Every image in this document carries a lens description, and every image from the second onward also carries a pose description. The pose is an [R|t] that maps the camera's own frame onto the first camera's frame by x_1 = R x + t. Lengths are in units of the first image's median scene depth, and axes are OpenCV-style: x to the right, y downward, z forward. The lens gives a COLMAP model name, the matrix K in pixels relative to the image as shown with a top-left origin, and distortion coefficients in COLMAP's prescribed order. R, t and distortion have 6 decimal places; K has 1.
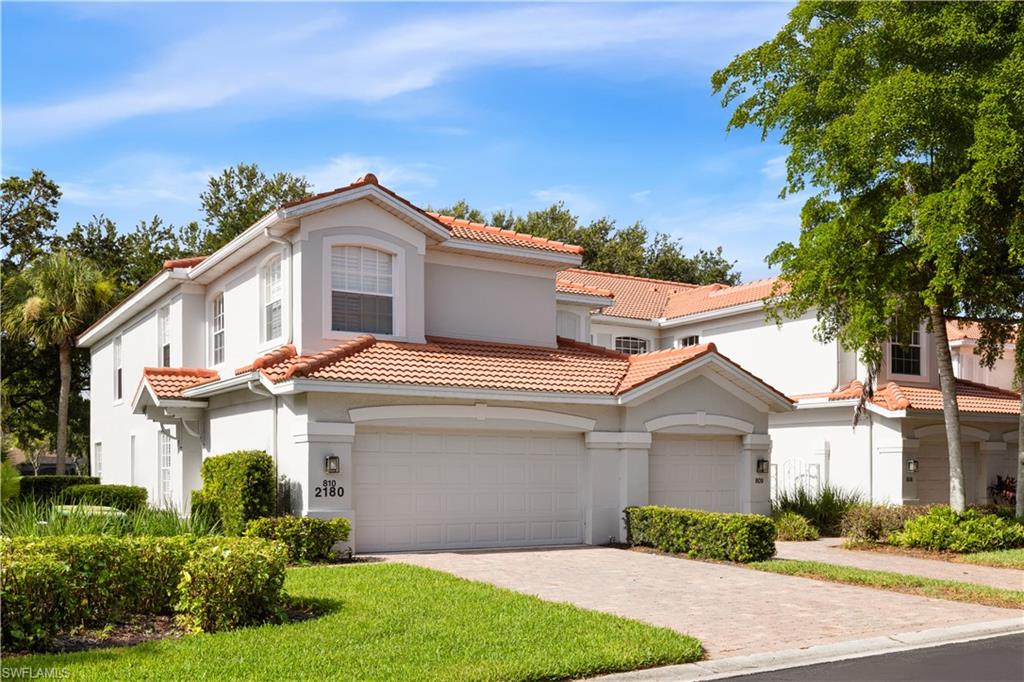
lens RADIAL K [[1016.0, 0, 518.1], [0, 1016.0, 381.3], [0, 0, 1]] dist [0.006616, 0.000000]
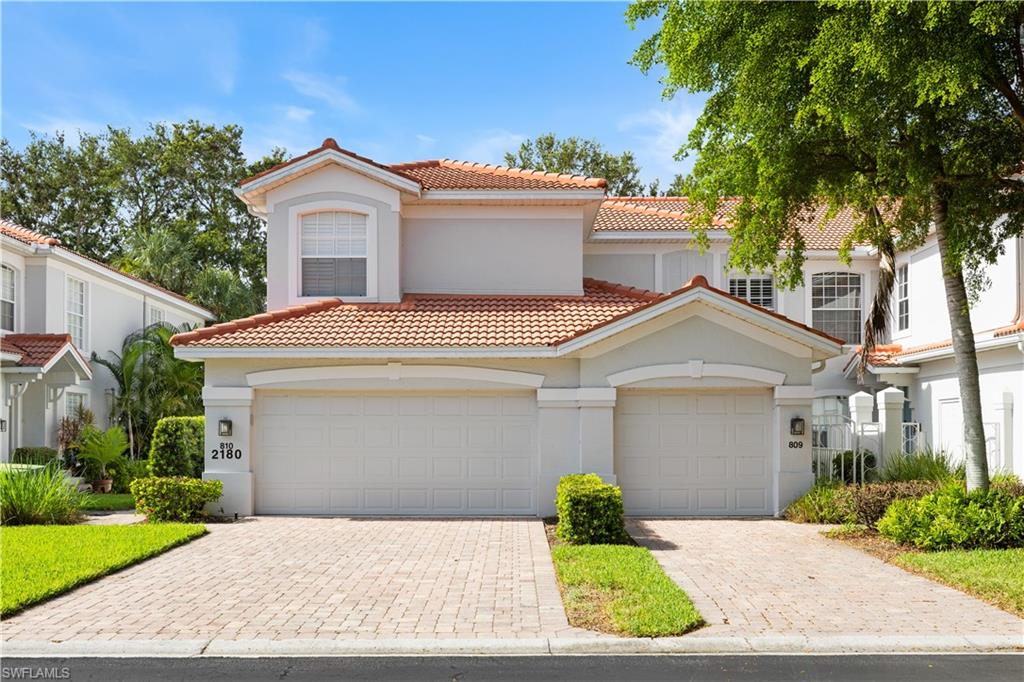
lens RADIAL K [[1016.0, 0, 512.2], [0, 1016.0, 340.7], [0, 0, 1]] dist [0.006616, 0.000000]
pose [[0.840799, -0.051286, -0.538913, 0.529492], [0.050230, 0.998599, -0.016664, 0.021406], [0.539012, -0.013058, 0.842197, 0.242890]]
